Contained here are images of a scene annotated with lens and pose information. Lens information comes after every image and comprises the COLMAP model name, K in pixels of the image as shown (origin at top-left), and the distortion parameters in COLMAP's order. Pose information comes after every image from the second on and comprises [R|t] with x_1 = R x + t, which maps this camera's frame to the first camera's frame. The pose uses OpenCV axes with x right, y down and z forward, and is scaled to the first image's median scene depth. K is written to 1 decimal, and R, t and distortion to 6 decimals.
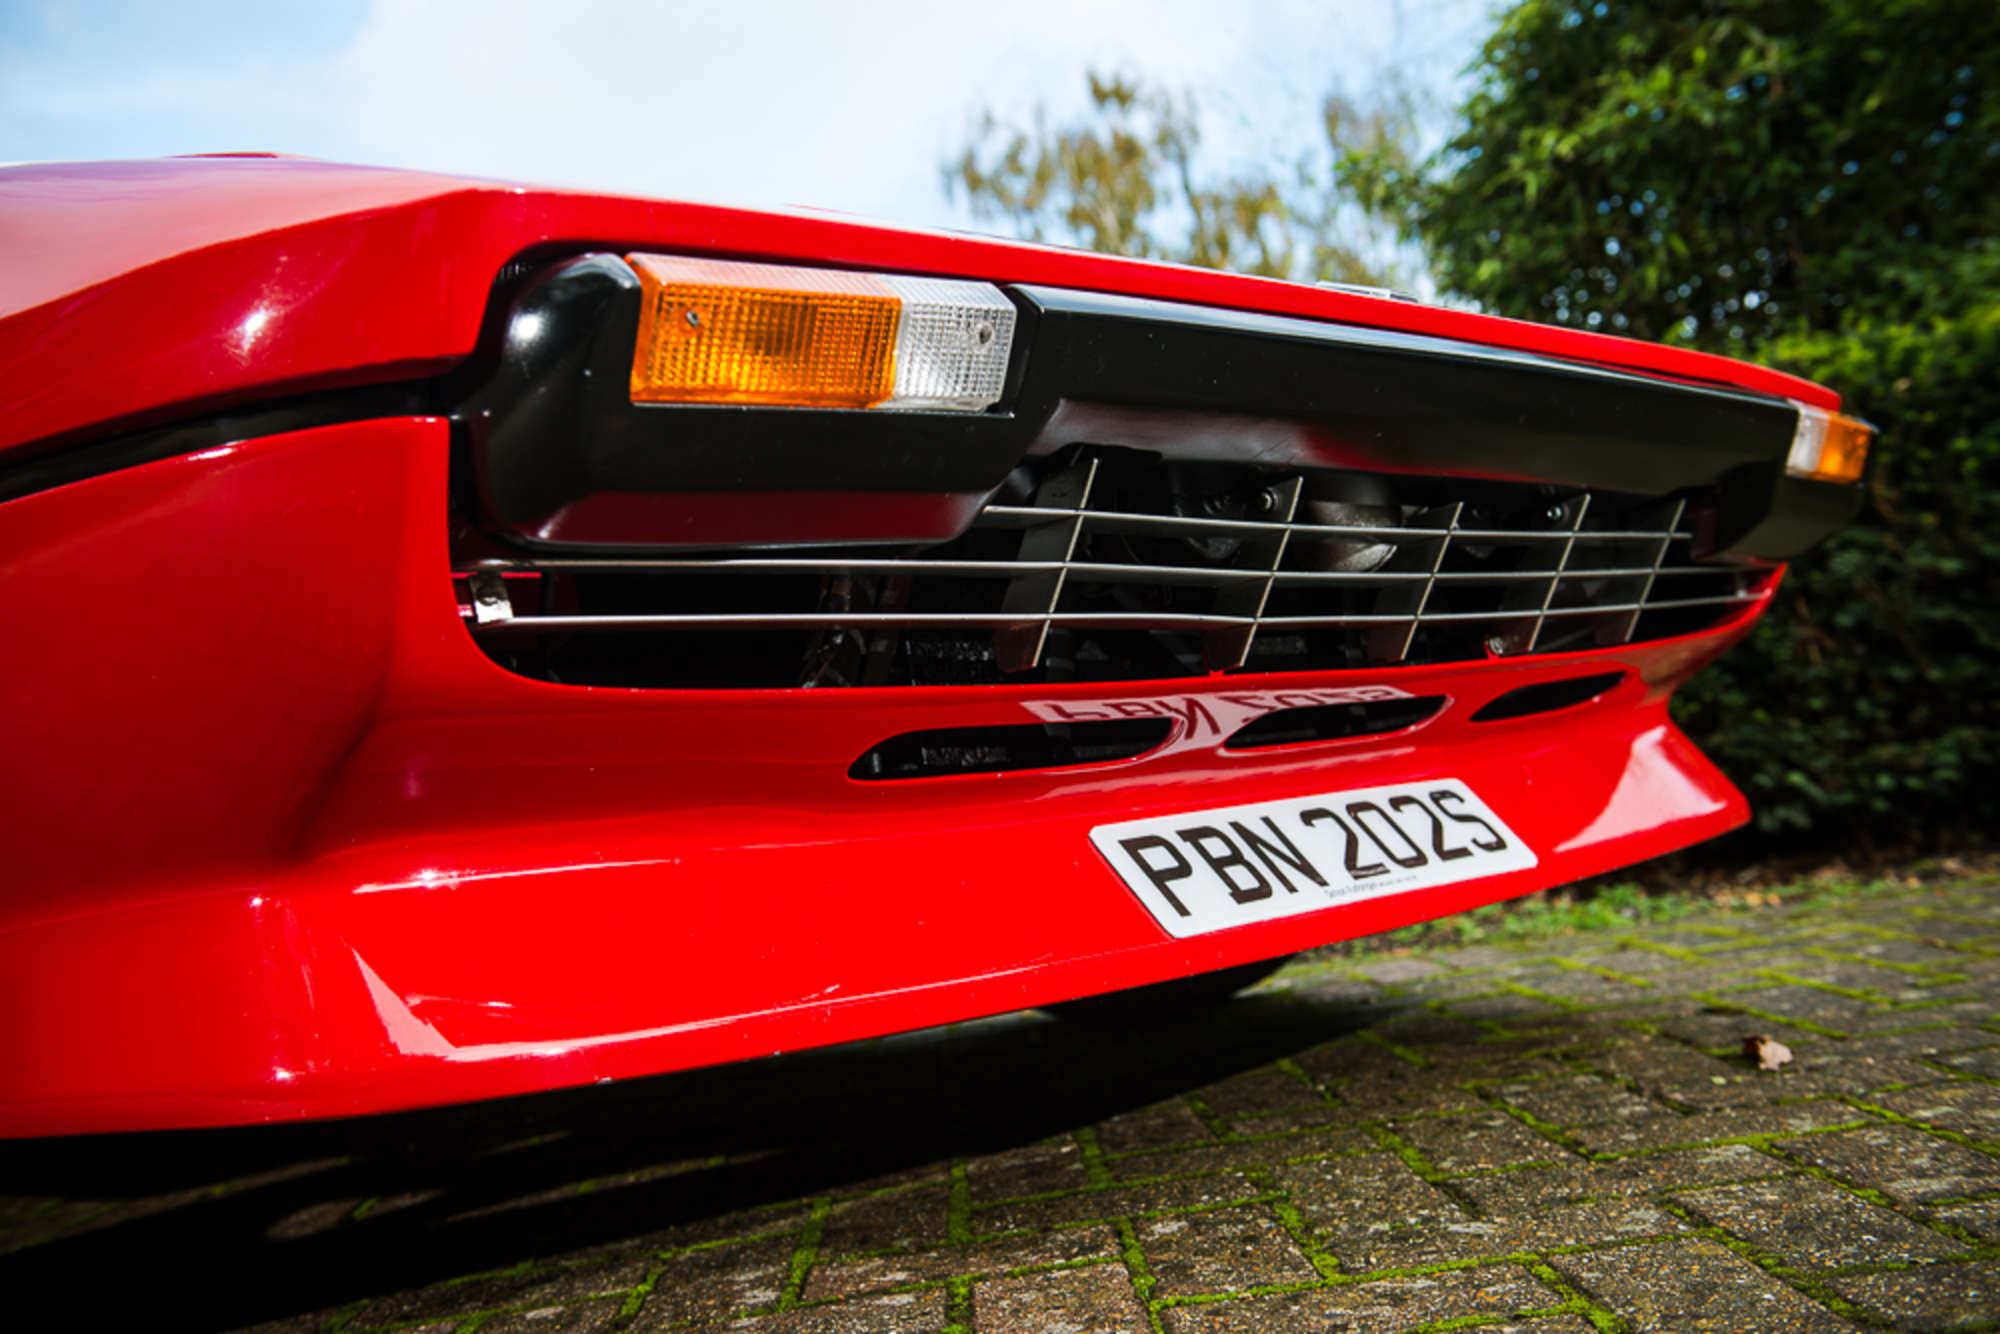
lens RADIAL K [[2046.5, 0, 996.0], [0, 2046.5, 666.6], [0, 0, 1]] dist [0.032018, 0.000000]
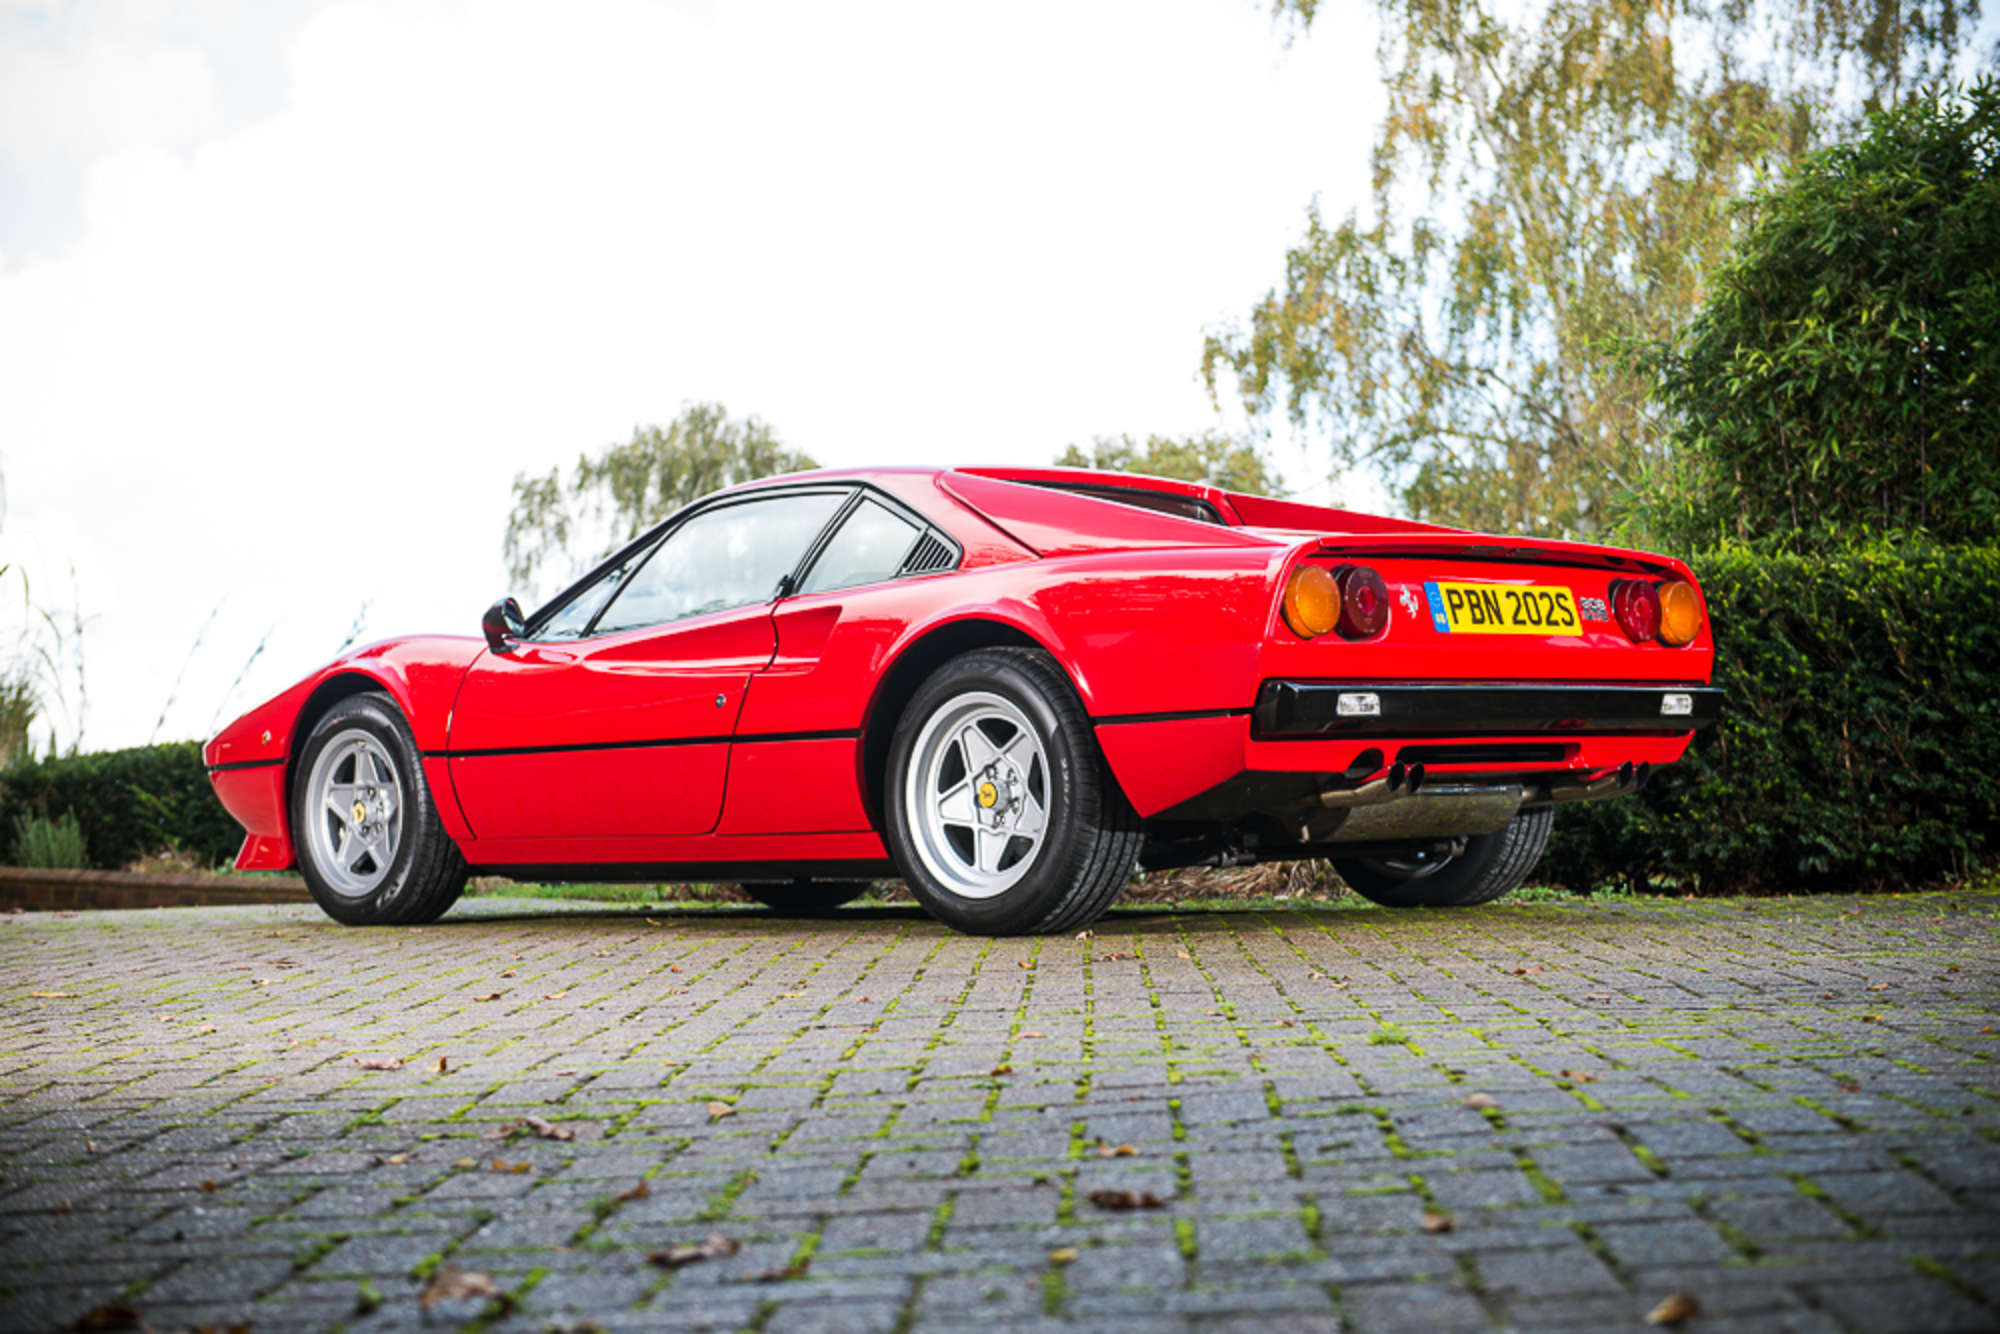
lens RADIAL K [[3328.7, 0, 1018.5], [0, 3328.7, 686.6], [0, 0, 1]] dist [0.115720, 0.000000]
pose [[0.992658, 0.111730, -0.046325, -0.296080], [-0.109736, 0.993006, 0.043551, -0.286168], [0.050867, -0.038148, 0.997977, -4.274028]]
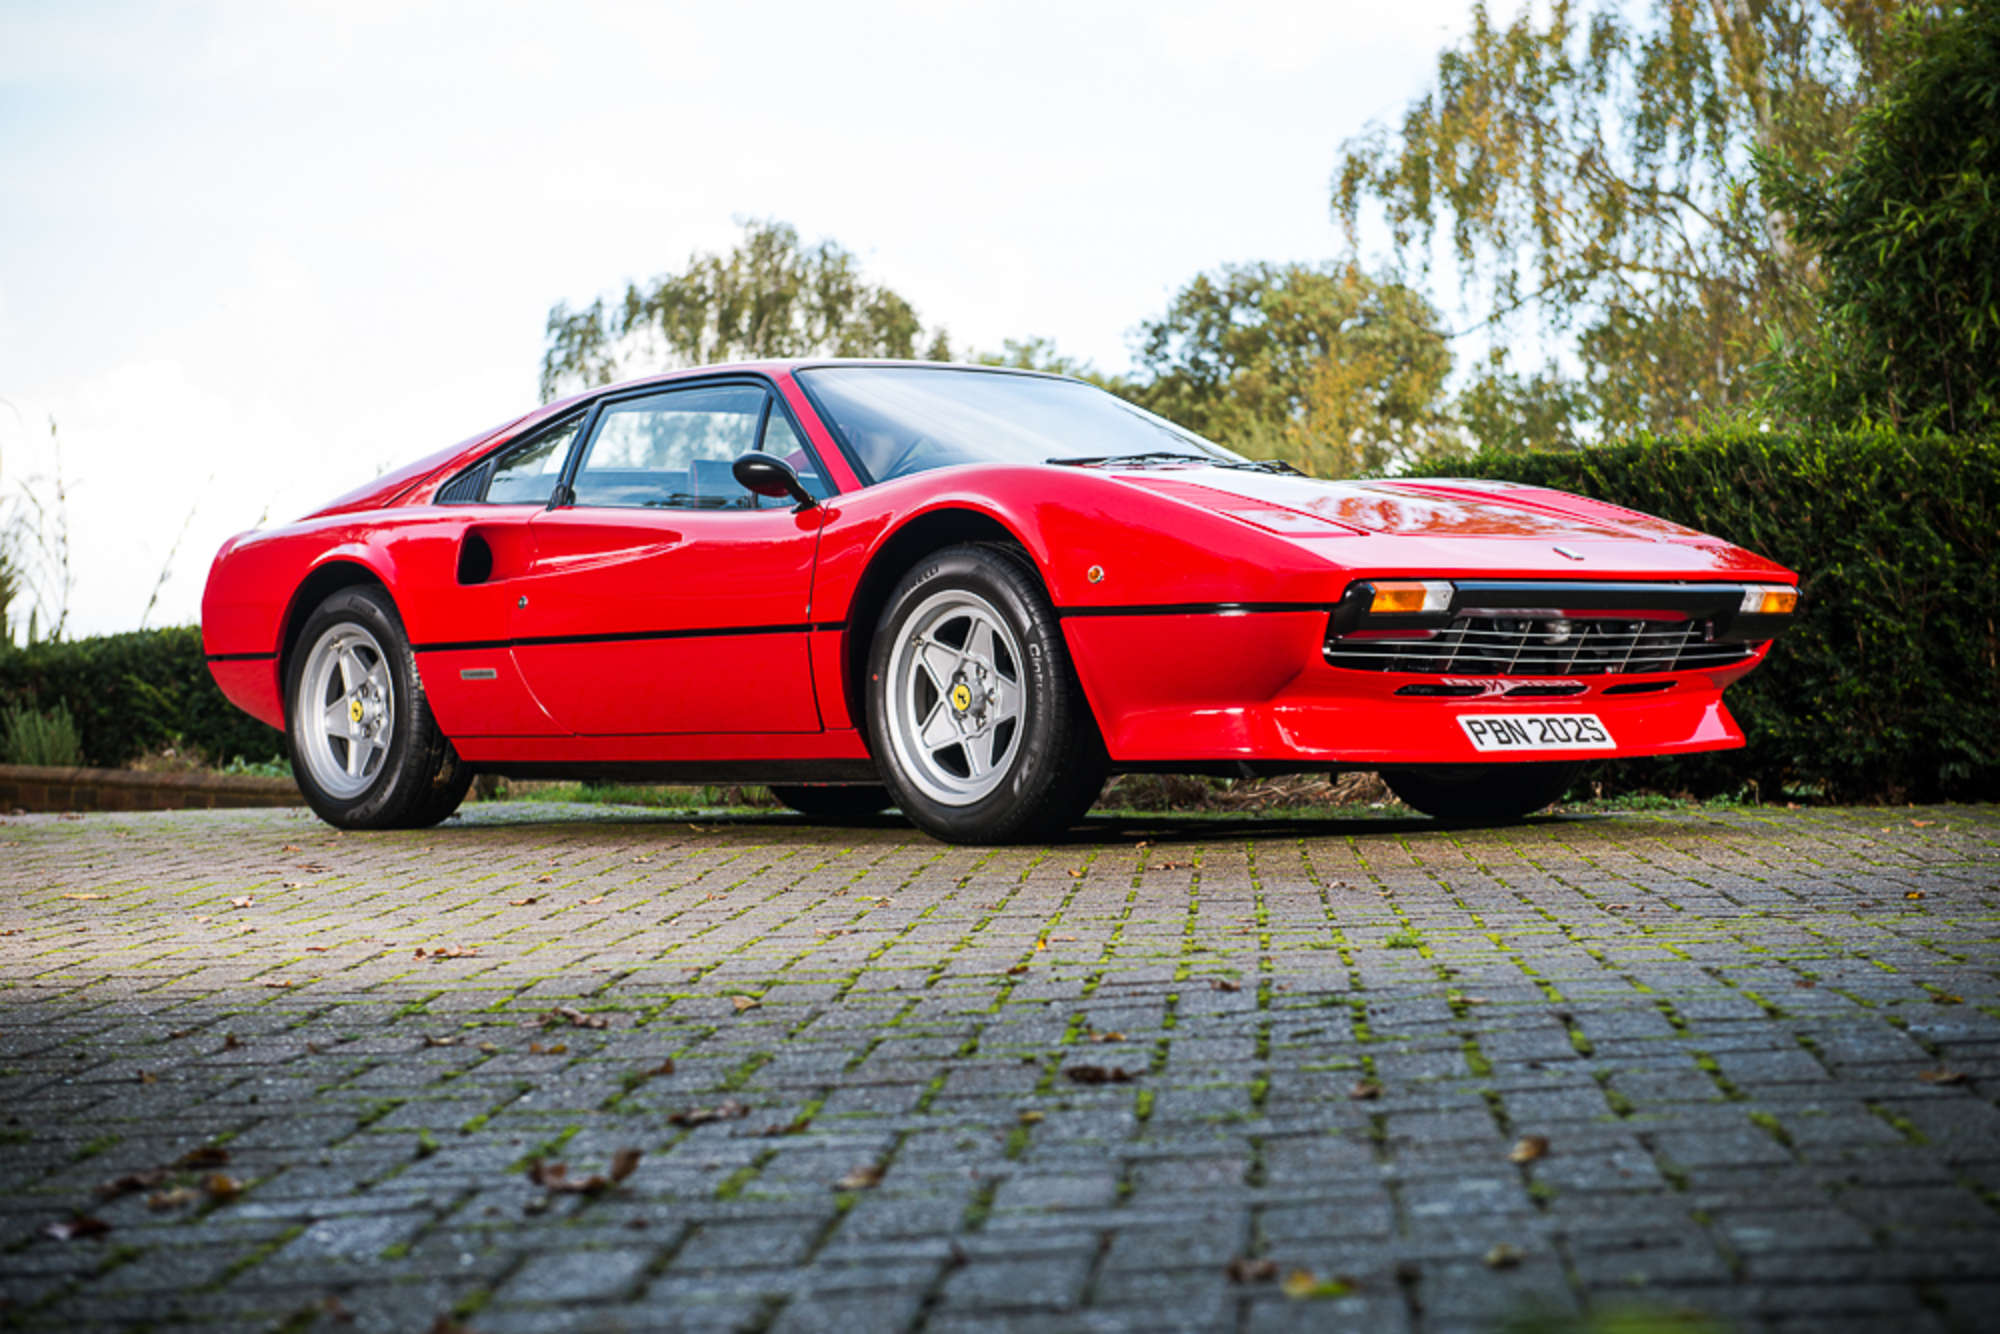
lens RADIAL K [[3943.8, 0, 987.4], [0, 3943.8, 661.6], [0, 0, 1]] dist [0.069777, 0.000000]
pose [[0.989798, 0.116004, -0.082724, -0.171476], [-0.109937, 0.991144, 0.074486, -0.364061], [0.090632, -0.064631, 0.993785, -4.918852]]
